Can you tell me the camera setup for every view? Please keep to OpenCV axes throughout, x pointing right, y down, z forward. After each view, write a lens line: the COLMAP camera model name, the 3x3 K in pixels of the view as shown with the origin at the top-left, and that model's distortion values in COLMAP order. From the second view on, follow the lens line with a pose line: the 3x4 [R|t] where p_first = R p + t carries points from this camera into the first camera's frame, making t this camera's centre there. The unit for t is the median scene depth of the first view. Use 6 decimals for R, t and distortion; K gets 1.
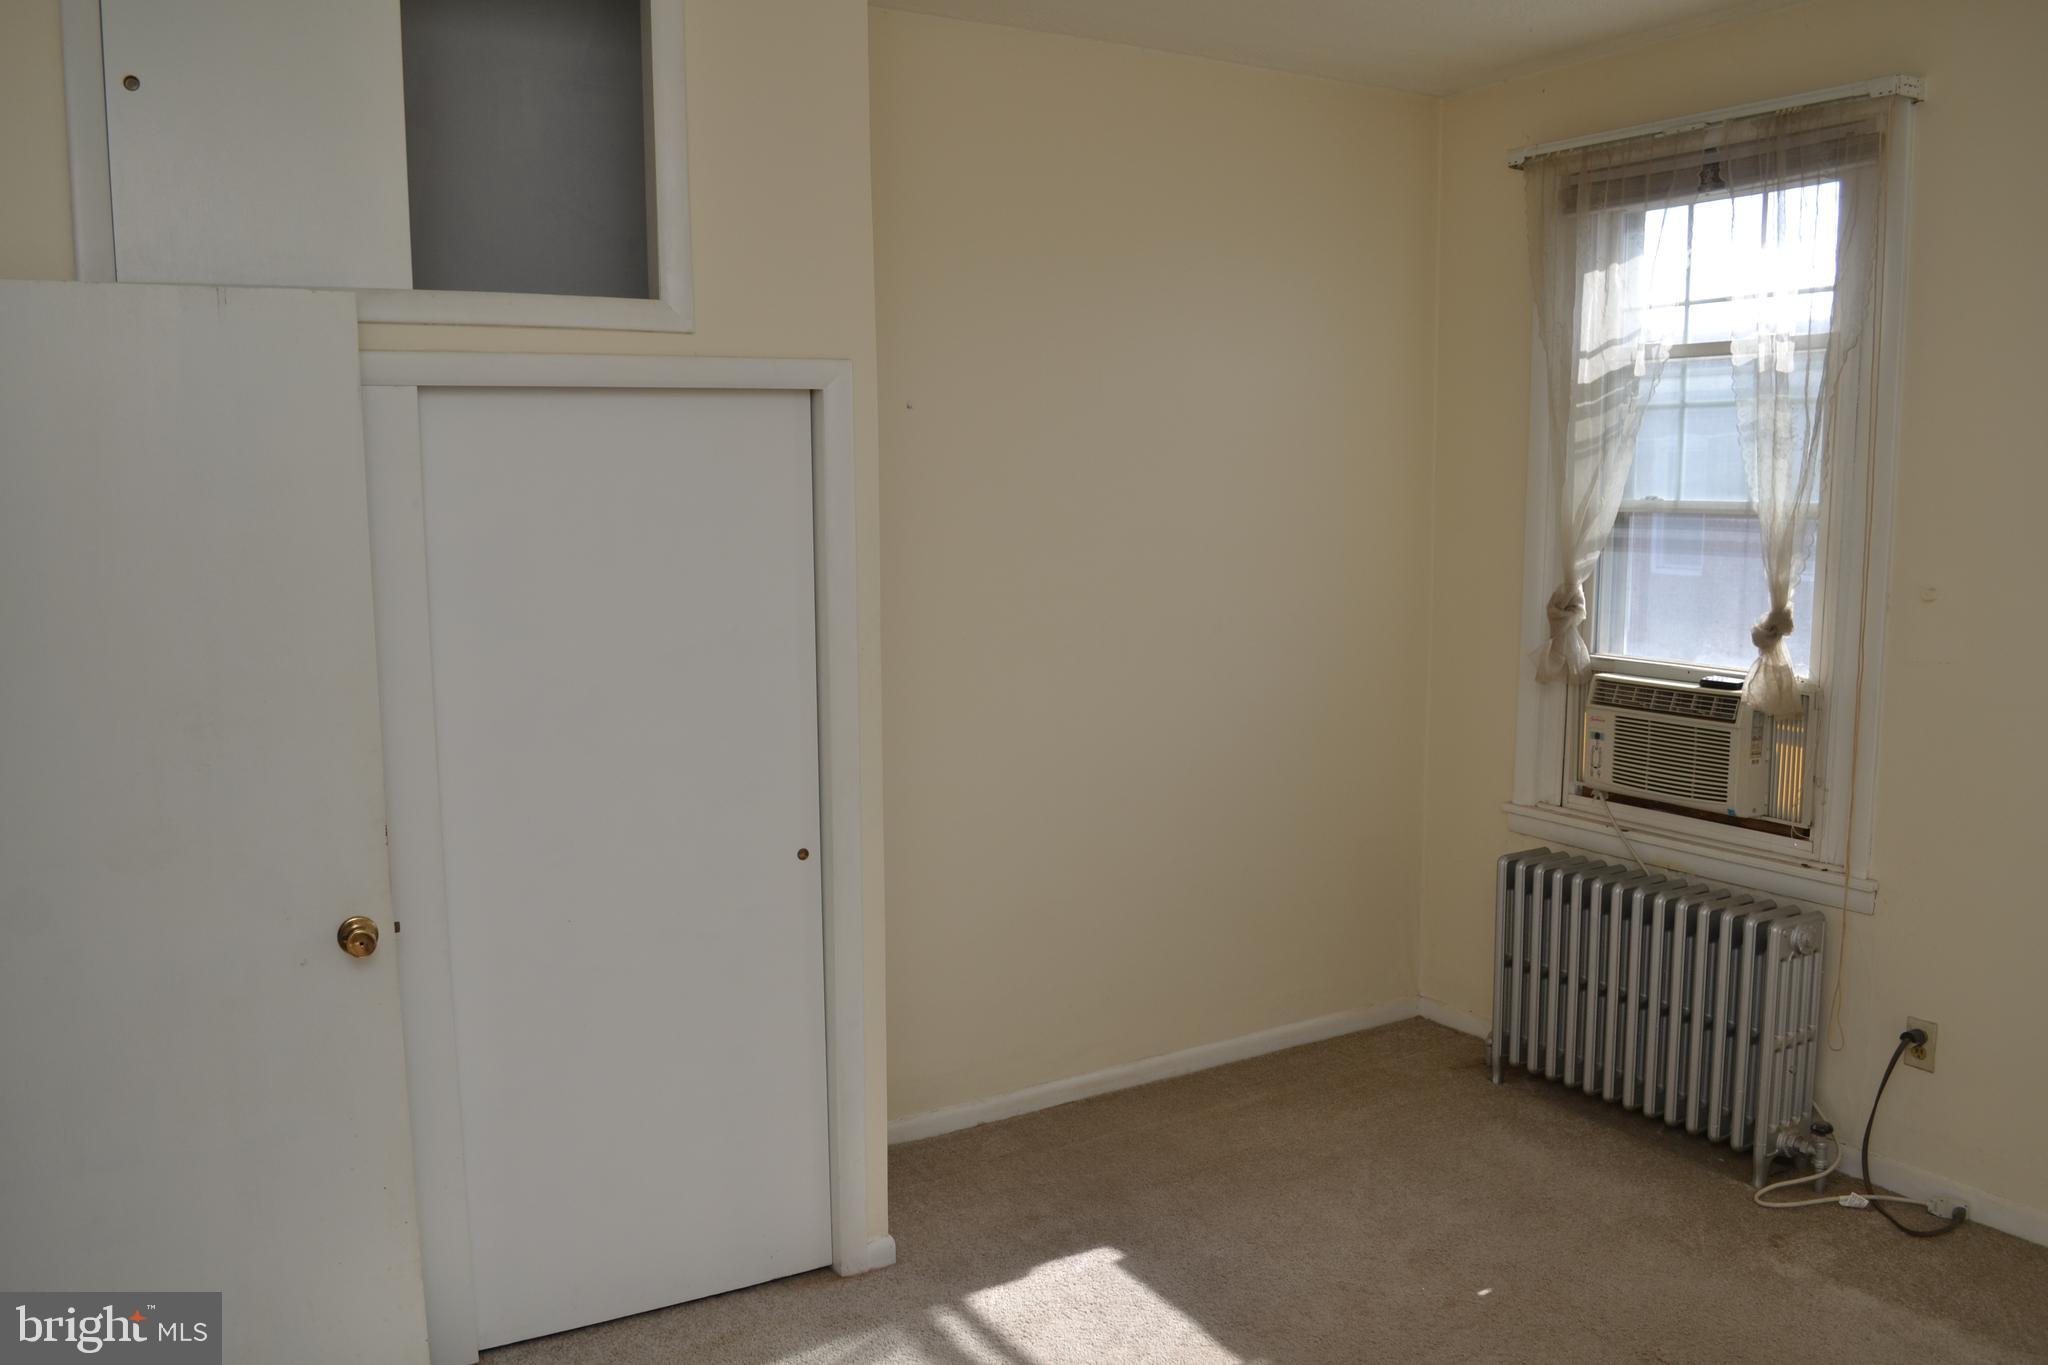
lens RADIAL K [[1672.3, 0, 1004.2], [0, 1672.3, 711.6], [0, 0, 1]] dist [-0.078957, 0.007761]
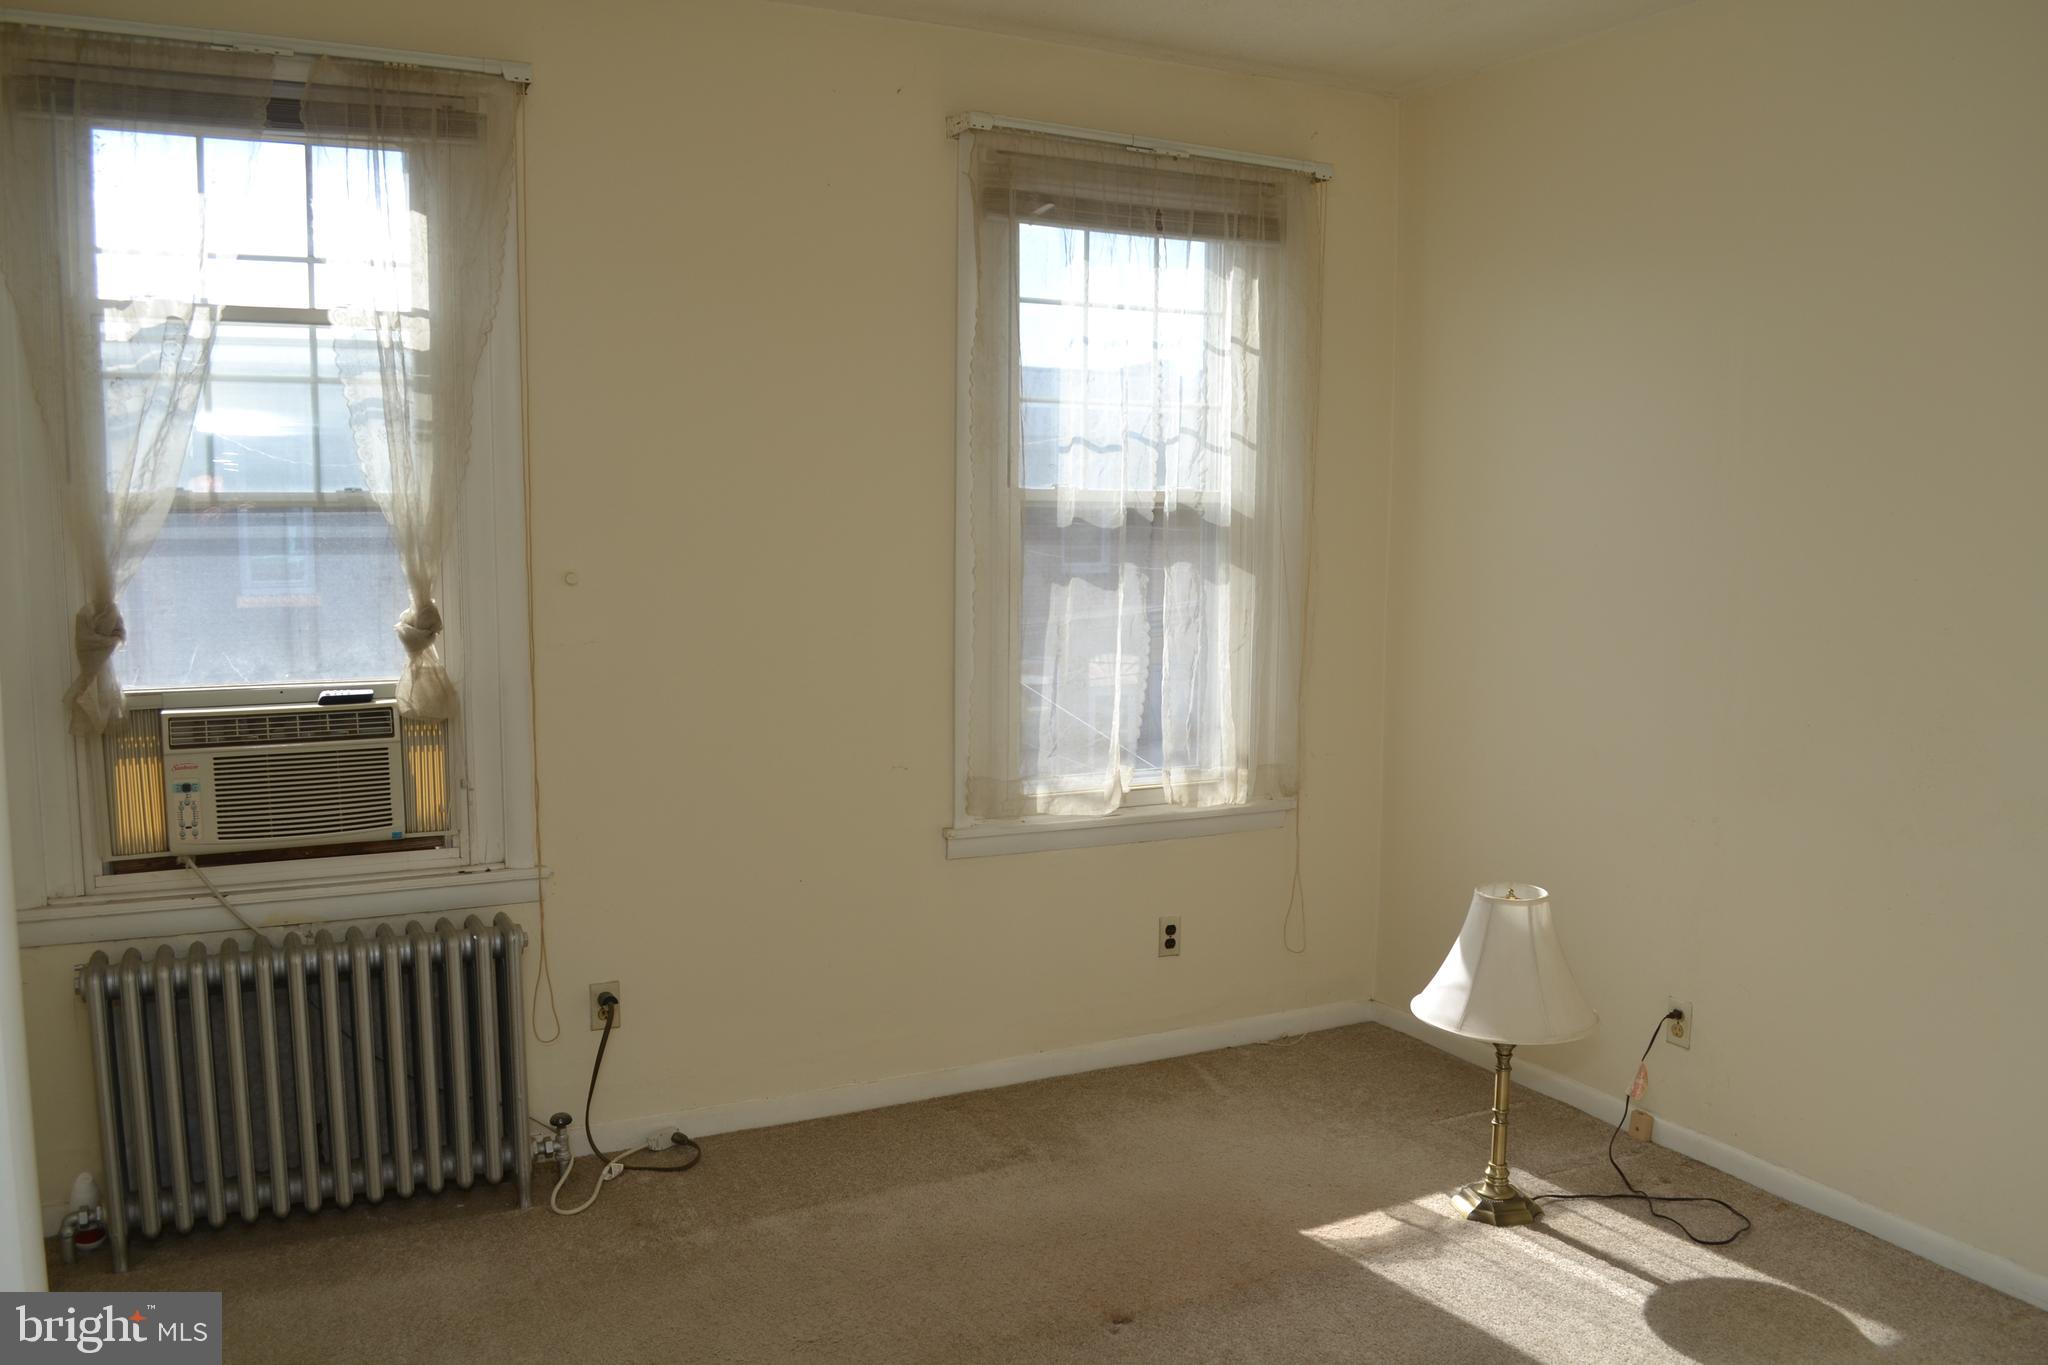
lens RADIAL K [[1672.3, 0, 1004.2], [0, 1672.3, 711.6], [0, 0, 1]] dist [-0.078957, 0.007761]
pose [[0.076506, -0.121312, 0.989662, -0.417245], [0.127017, 0.985670, 0.111003, -0.063366], [-0.988946, 0.117211, 0.090818, 0.573109]]
